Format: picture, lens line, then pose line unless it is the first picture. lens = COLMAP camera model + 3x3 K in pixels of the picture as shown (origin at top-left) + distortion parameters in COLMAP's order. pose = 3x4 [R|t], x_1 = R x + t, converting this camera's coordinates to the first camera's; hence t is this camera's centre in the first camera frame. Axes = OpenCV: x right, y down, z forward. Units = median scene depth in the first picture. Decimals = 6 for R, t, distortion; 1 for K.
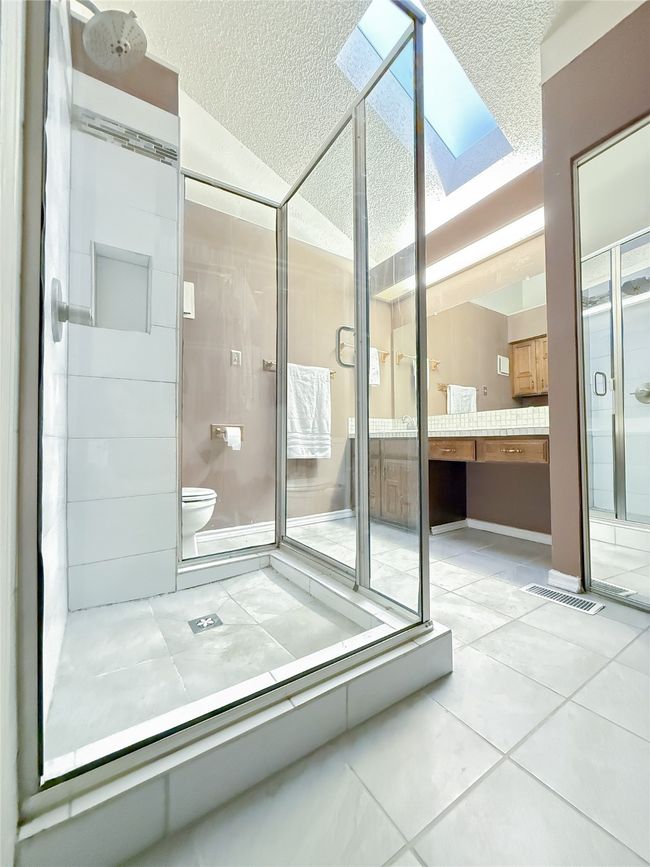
lens RADIAL K [[344.2, 0, 327.2], [0, 344.2, 431.2], [0, 0, 1]] dist [-0.008226, 0.000516]
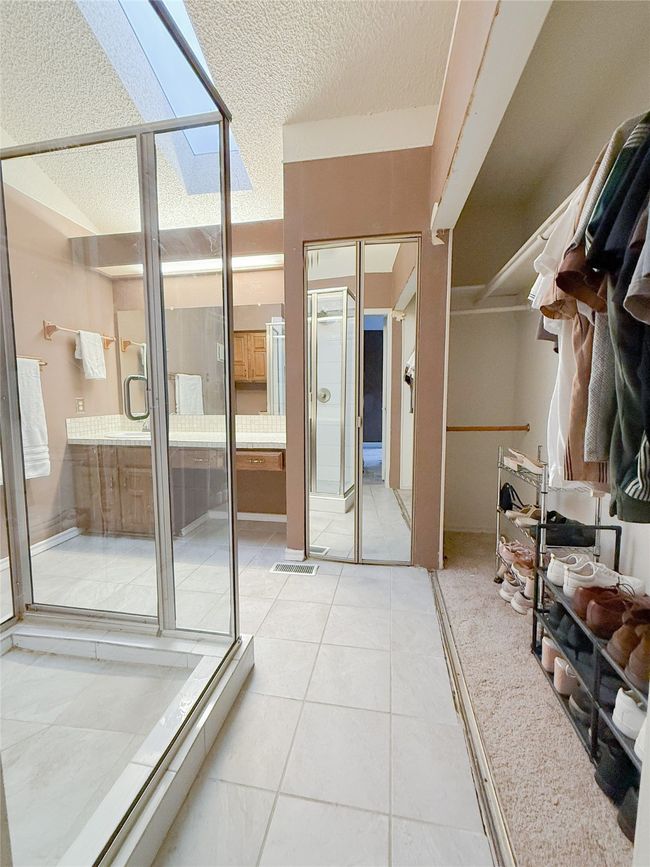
lens RADIAL K [[344.2, 0, 333.7], [0, 344.2, 436.3], [0, 0, 1]] dist [-0.008226, 0.000516]
pose [[0.683381, -0.051431, 0.728248, -0.208952], [-0.024542, 0.995333, 0.093322, -0.188563], [-0.729649, -0.081647, 0.678930, -0.041531]]
